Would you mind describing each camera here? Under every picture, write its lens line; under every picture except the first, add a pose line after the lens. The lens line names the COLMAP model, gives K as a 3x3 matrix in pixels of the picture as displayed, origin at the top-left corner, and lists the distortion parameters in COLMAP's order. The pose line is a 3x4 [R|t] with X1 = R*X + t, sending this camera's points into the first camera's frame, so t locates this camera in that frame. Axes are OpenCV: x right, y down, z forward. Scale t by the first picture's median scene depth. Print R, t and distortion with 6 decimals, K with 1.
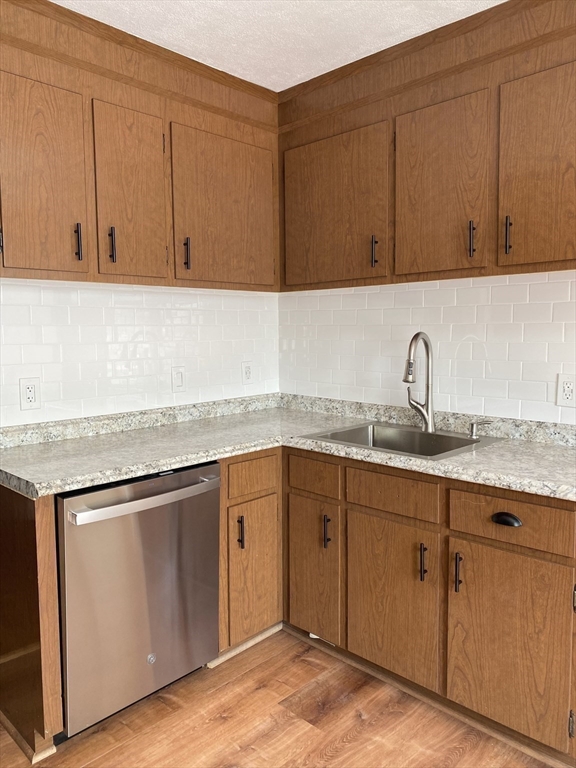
lens RADIAL K [[582.3, 0, 281.4], [0, 582.3, 380.7], [0, 0, 1]] dist [0.083548, -0.121242]
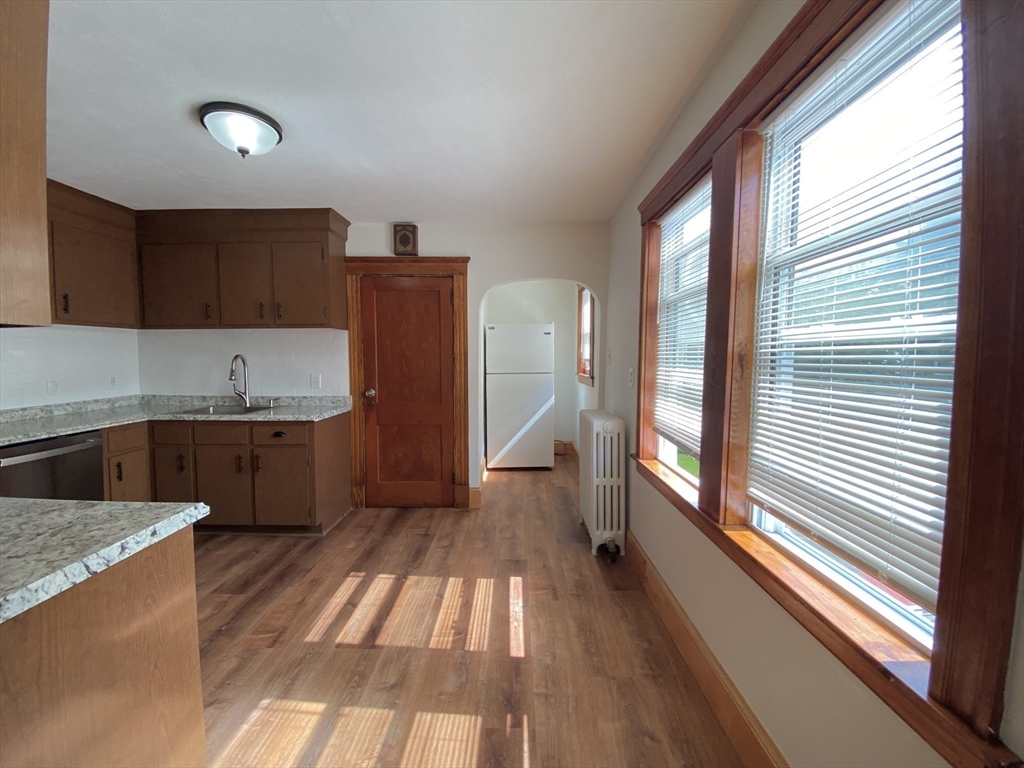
lens RADIAL K [[408.2, 0, 509.1], [0, 408.2, 379.4], [0, 0, 1]] dist [0.001190, -0.013199]
pose [[0.724692, -0.031624, 0.688346, -0.044821], [0.054796, 0.998428, -0.011820, 0.064706], [-0.686890, 0.046284, 0.725286, -0.591446]]
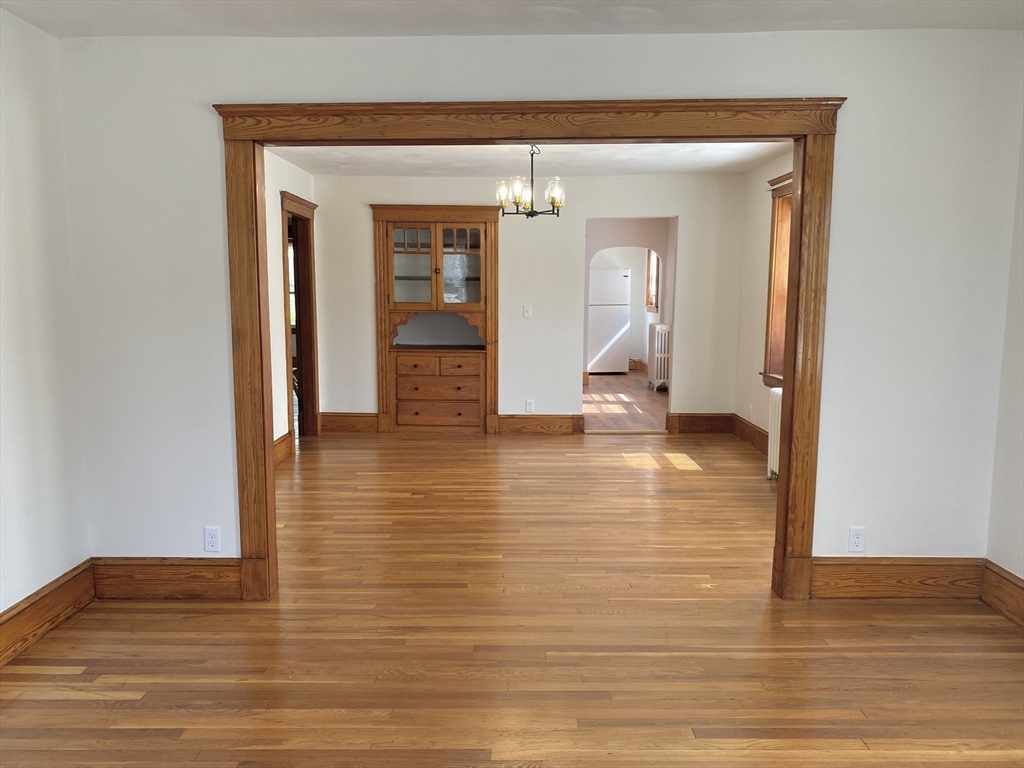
lens RADIAL K [[776.3, 0, 512.0], [0, 776.3, 384.0], [0, 0, 1]] dist [0.083548, -0.121242]
pose [[0.717850, -0.076742, 0.691955, -2.661881], [0.056138, 0.997050, 0.052340, 0.226140], [-0.693931, 0.001273, 0.720041, -2.461682]]
